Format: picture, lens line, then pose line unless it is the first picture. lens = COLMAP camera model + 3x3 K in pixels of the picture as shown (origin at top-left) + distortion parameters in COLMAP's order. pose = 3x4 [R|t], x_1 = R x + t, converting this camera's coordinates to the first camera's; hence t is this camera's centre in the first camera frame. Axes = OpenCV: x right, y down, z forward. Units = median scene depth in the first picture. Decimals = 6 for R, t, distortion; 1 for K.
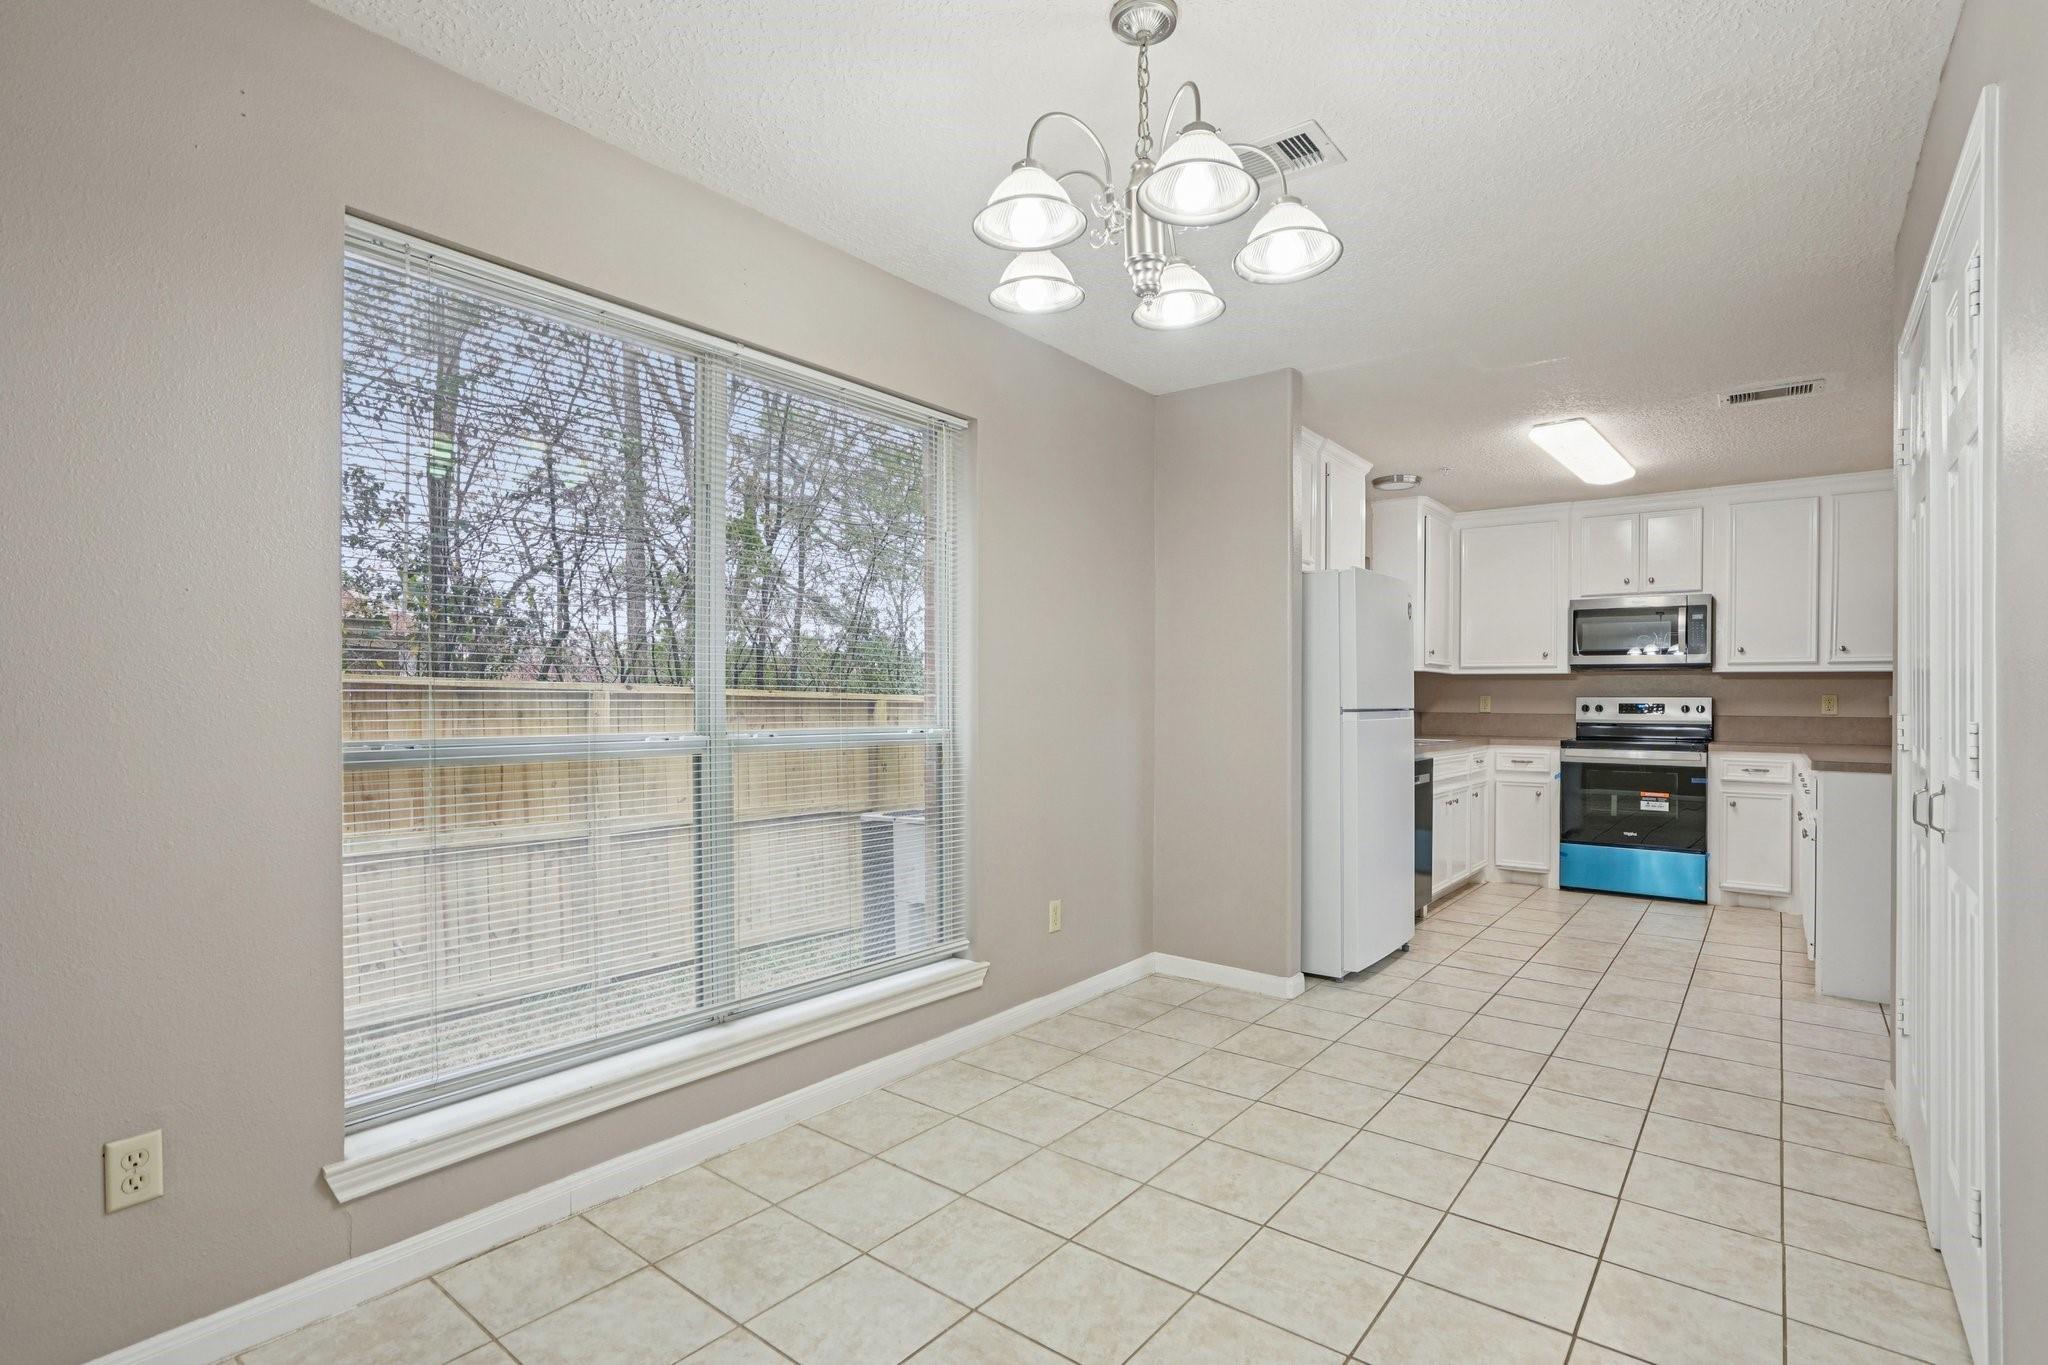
lens RADIAL K [[1017.2, 0, 1033.4], [0, 1017.2, 686.9], [0, 0, 1]] dist [-0.016287, 0.000786]
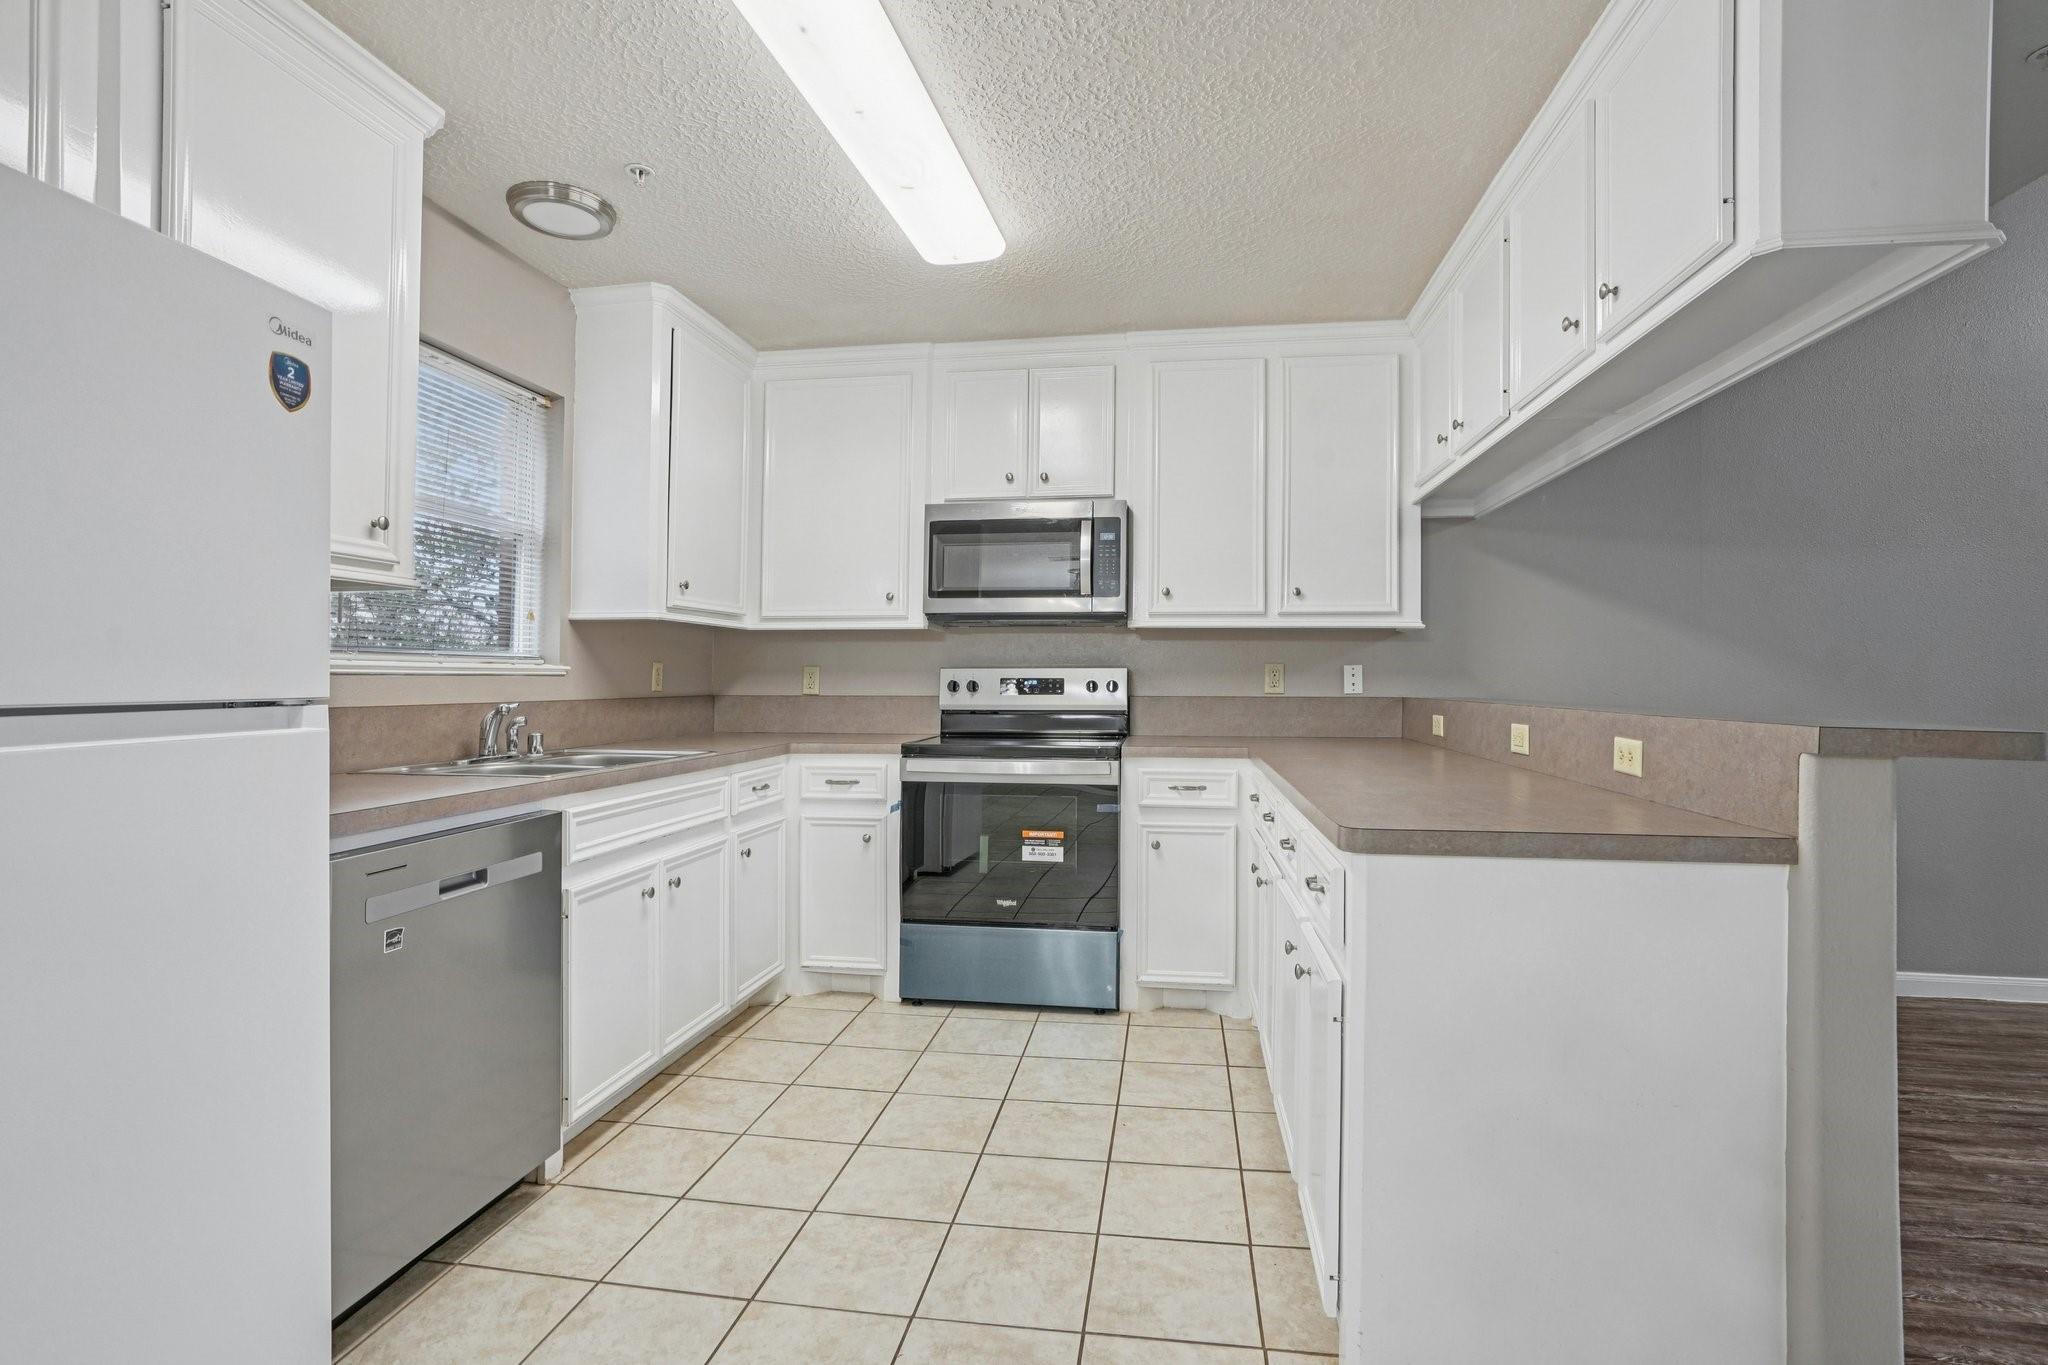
lens RADIAL K [[1017.2, 0, 1033.4], [0, 1017.2, 686.9], [0, 0, 1]] dist [-0.016287, 0.000786]
pose [[0.879670, -0.009003, 0.475499, 0.316988], [-0.001102, 0.999780, 0.020969, 0.008936], [-0.475582, -0.018970, 0.879467, 0.466959]]
